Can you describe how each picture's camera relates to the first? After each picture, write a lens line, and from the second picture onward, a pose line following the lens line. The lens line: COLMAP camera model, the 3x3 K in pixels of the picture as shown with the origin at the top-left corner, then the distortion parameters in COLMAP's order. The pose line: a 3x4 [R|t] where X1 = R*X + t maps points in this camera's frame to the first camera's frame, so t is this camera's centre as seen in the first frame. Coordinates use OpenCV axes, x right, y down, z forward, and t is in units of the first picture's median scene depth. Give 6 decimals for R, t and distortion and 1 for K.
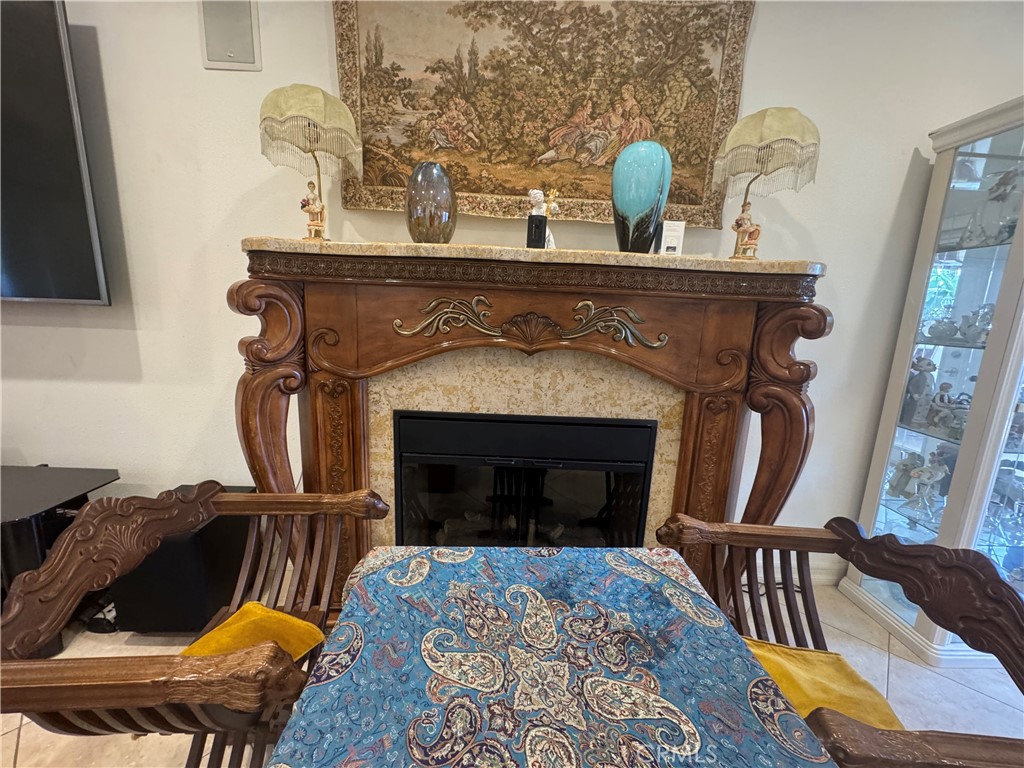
lens RADIAL K [[406.3, 0, 512.0], [0, 406.3, 384.0], [0, 0, 1]] dist [-0.002156, 0.000394]
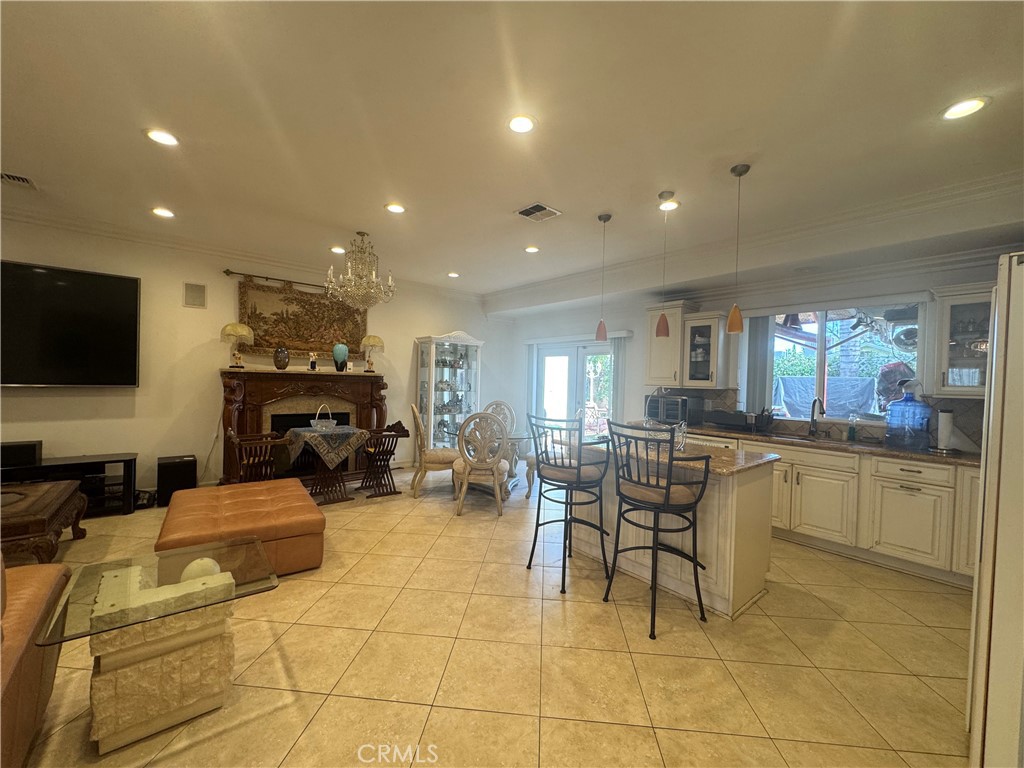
lens RADIAL K [[406.3, 0, 512.0], [0, 406.3, 384.0], [0, 0, 1]] dist [-0.002156, 0.000394]
pose [[0.780124, -0.027327, 0.625028, -0.778833], [0.122220, 0.986453, -0.109420, 0.401613], [-0.613571, 0.161752, 0.772896, -2.741373]]
